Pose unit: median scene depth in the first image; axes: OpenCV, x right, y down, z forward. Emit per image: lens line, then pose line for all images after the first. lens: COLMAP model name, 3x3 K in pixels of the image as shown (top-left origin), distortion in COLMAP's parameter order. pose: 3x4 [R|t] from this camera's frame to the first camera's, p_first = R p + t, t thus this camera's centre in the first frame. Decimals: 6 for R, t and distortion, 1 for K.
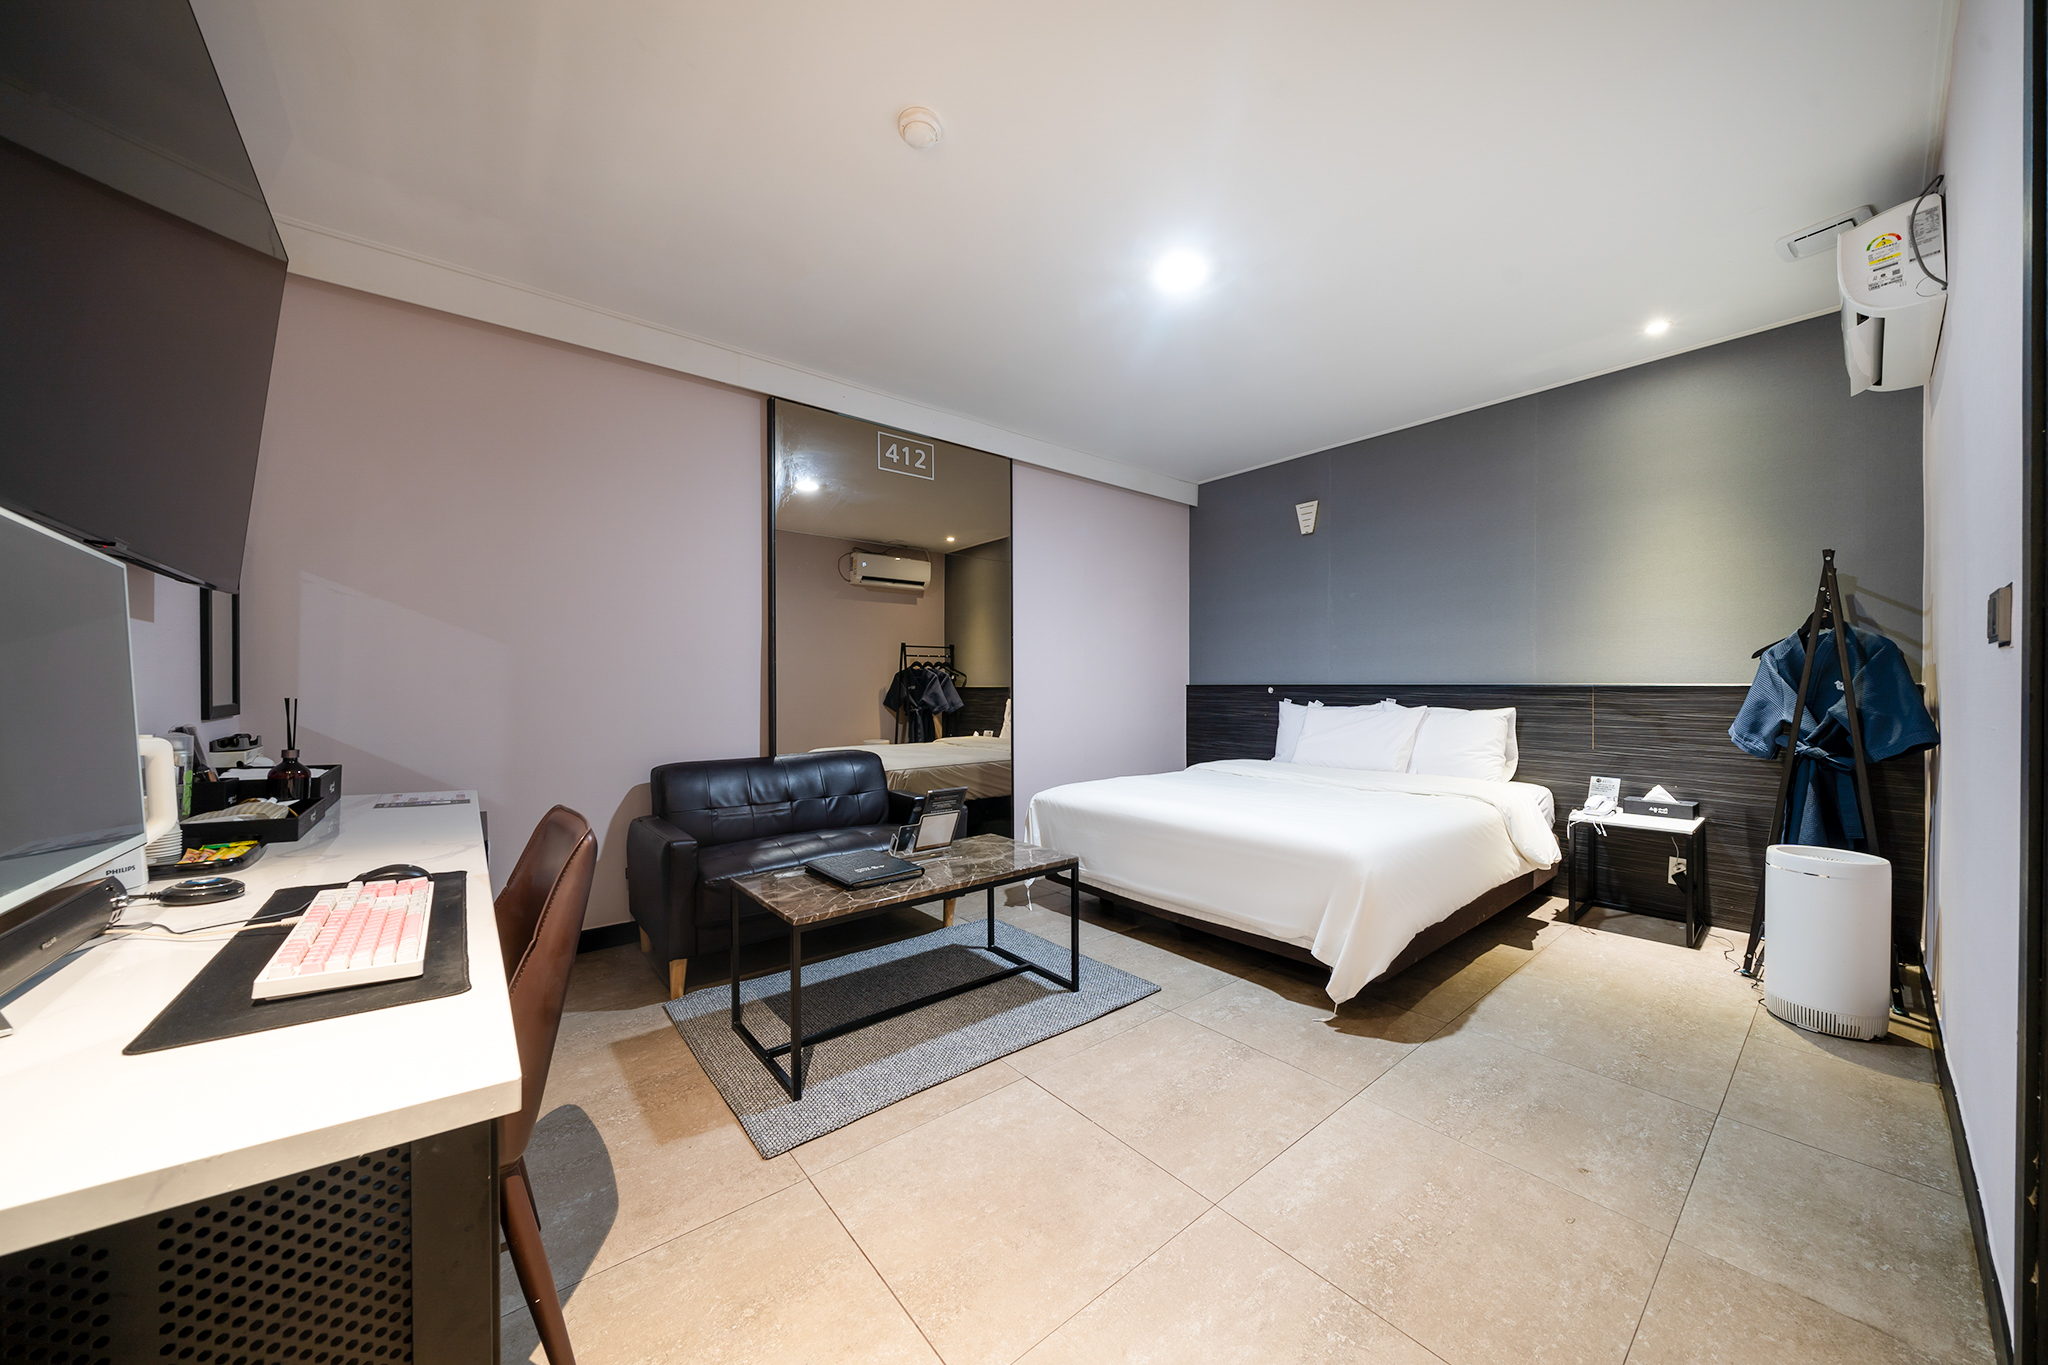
lens RADIAL K [[702.5, 0, 1021.8], [0, 702.5, 688.7], [0, 0, 1]] dist [-0.003324, -0.000310]
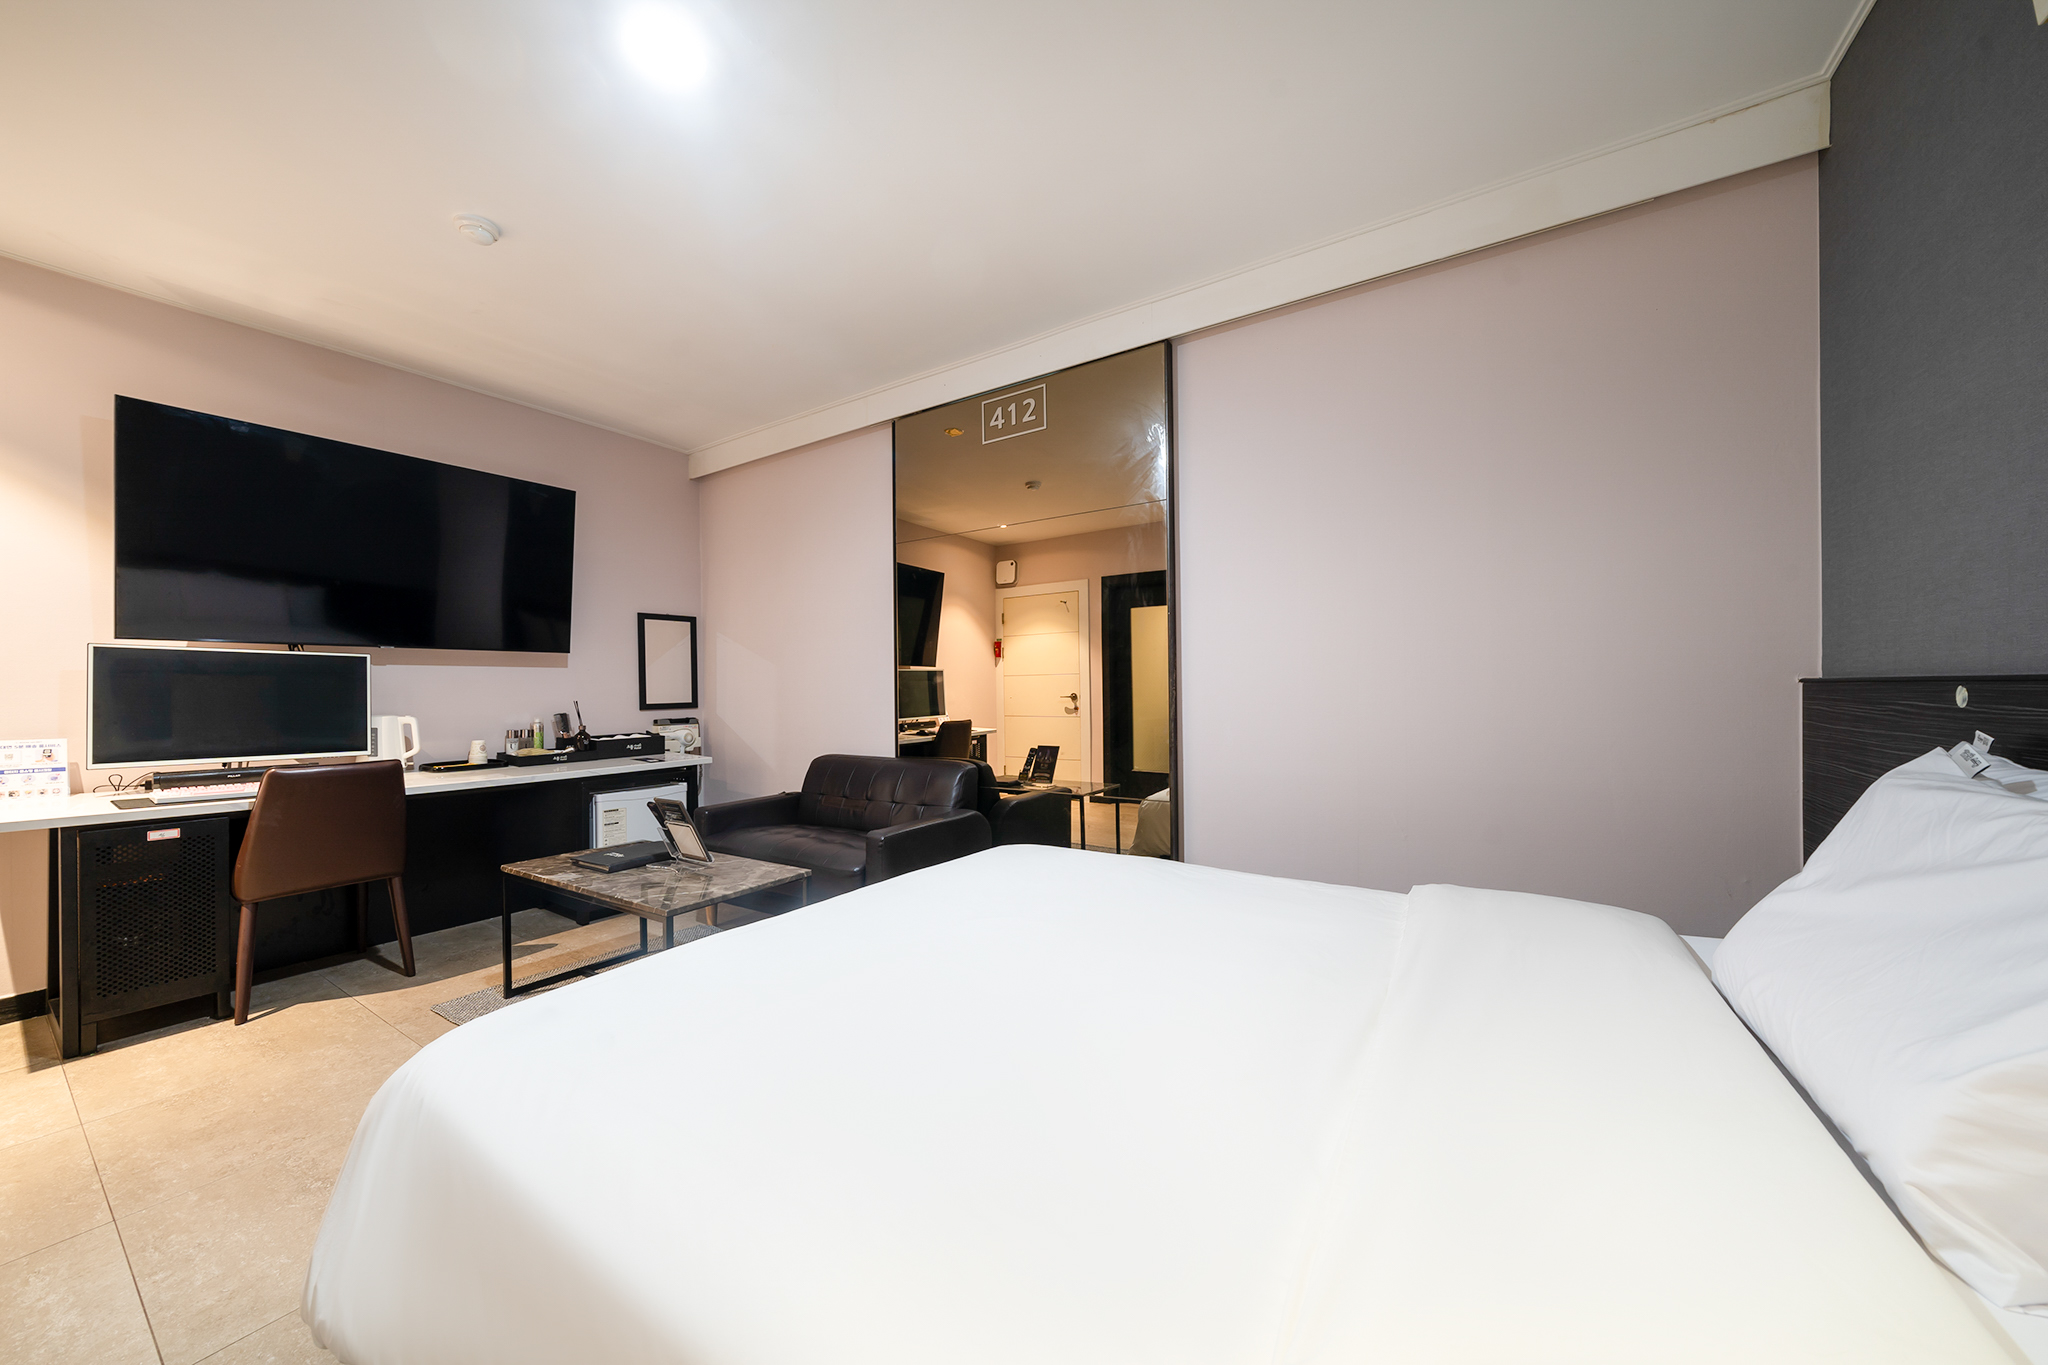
lens RADIAL K [[702.5, 0, 1021.8], [0, 702.5, 688.7], [0, 0, 1]] dist [-0.003324, -0.000310]
pose [[0.309161, -0.003686, -0.951003, 0.803662], [0.008551, 0.999963, -0.001096, -0.005778], [0.950971, -0.007793, 0.309181, 0.954290]]
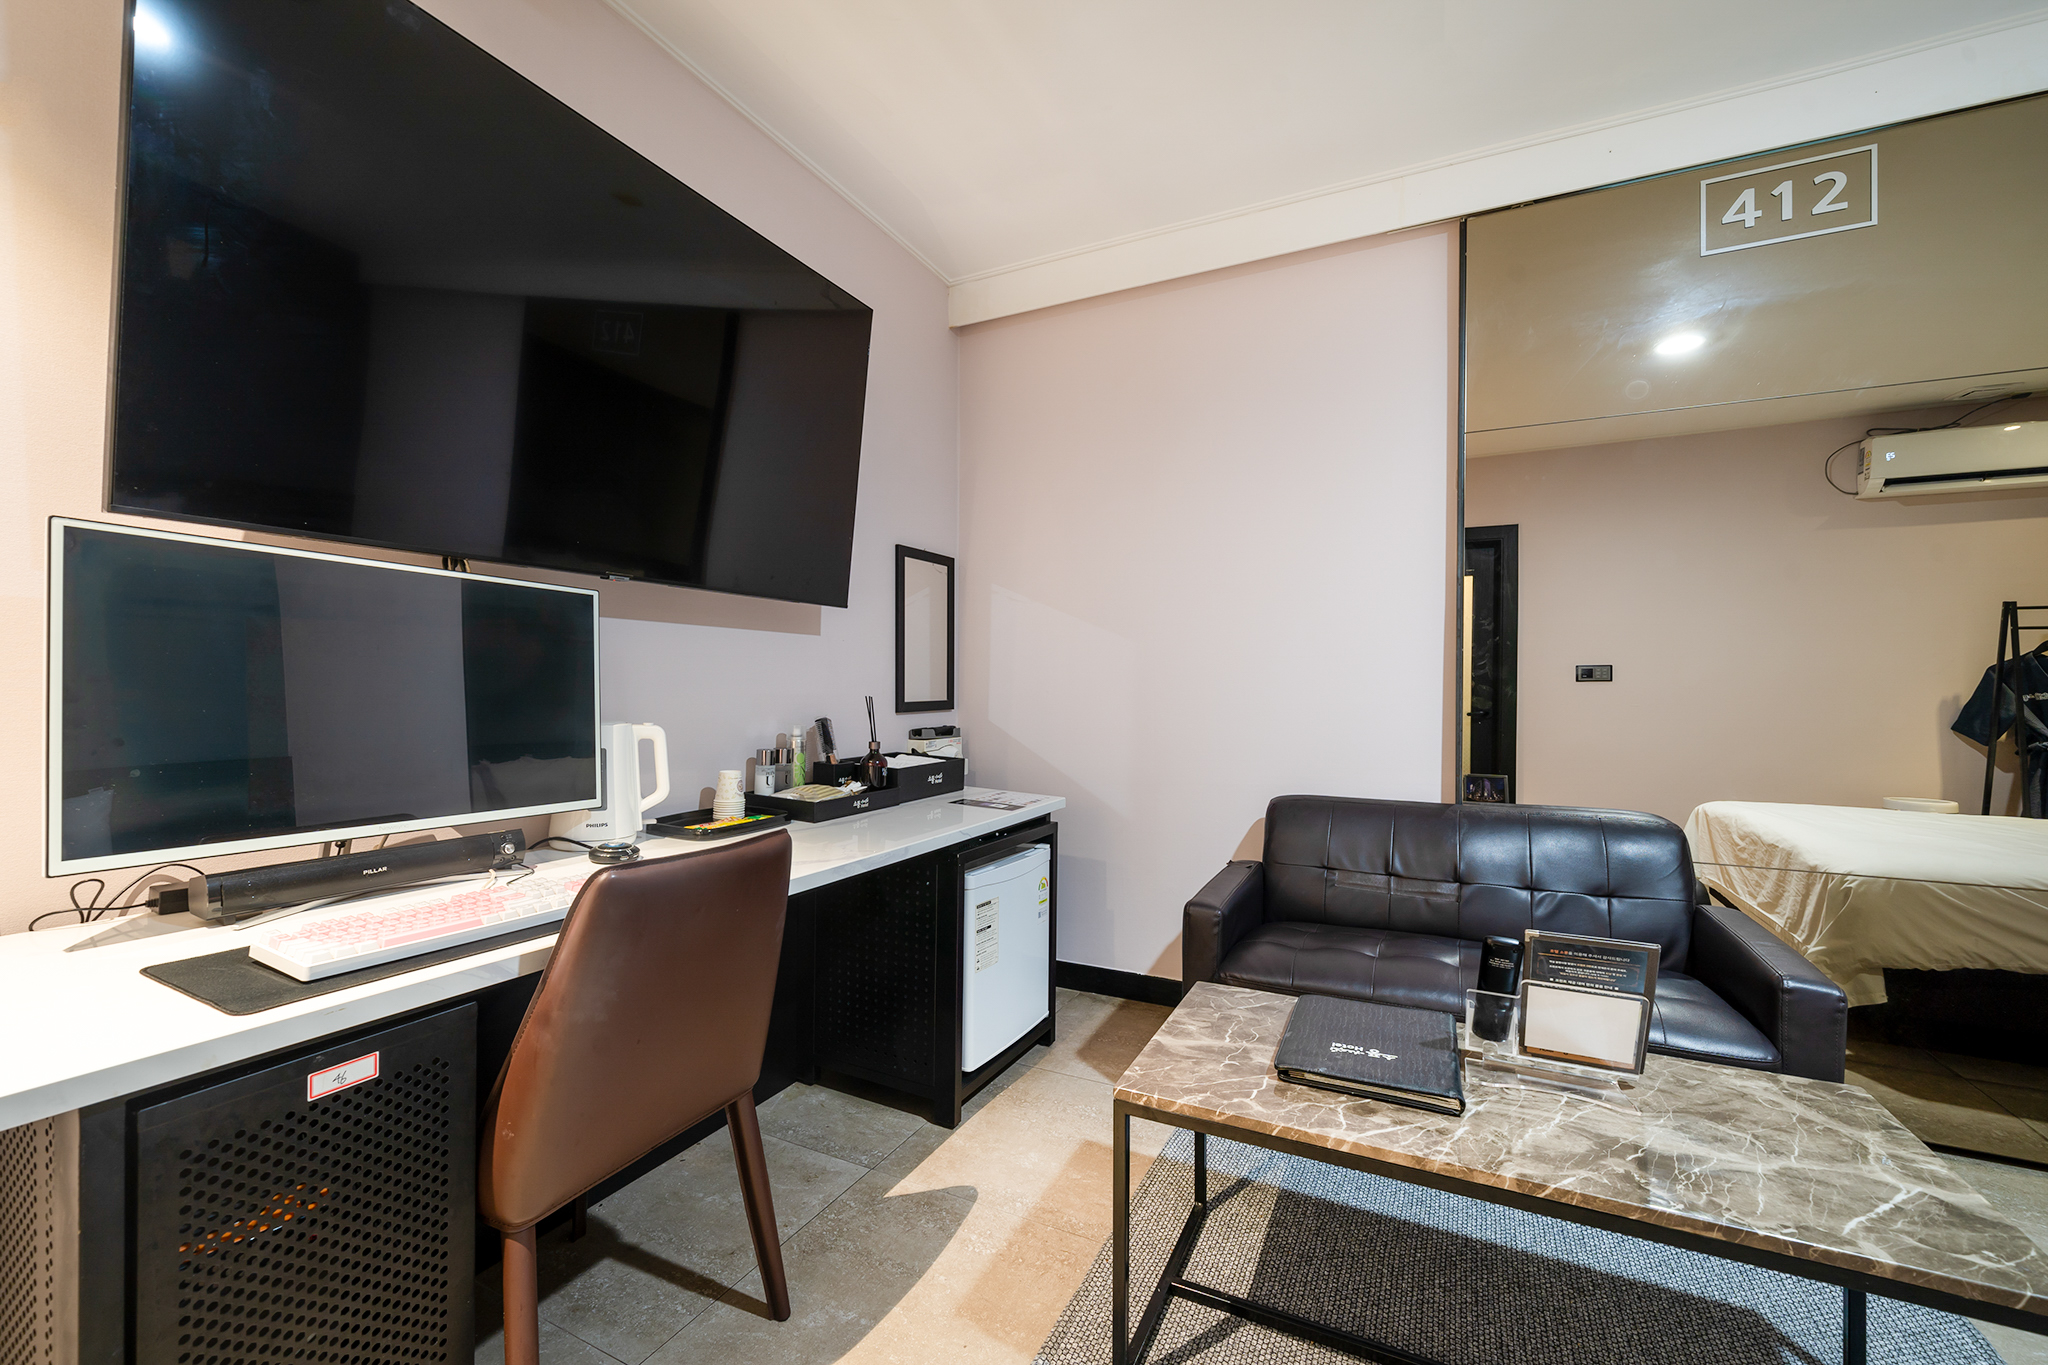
lens RADIAL K [[833.4, 0, 1023.0], [0, 833.4, 688.0], [0, 0, 1]] dist [-0.000128, -0.000270]
pose [[0.412294, 0.006959, -0.911024, 0.171002], [-0.010294, 0.999943, 0.002980, -0.003927], [0.910993, 0.008150, 0.412342, 0.395378]]
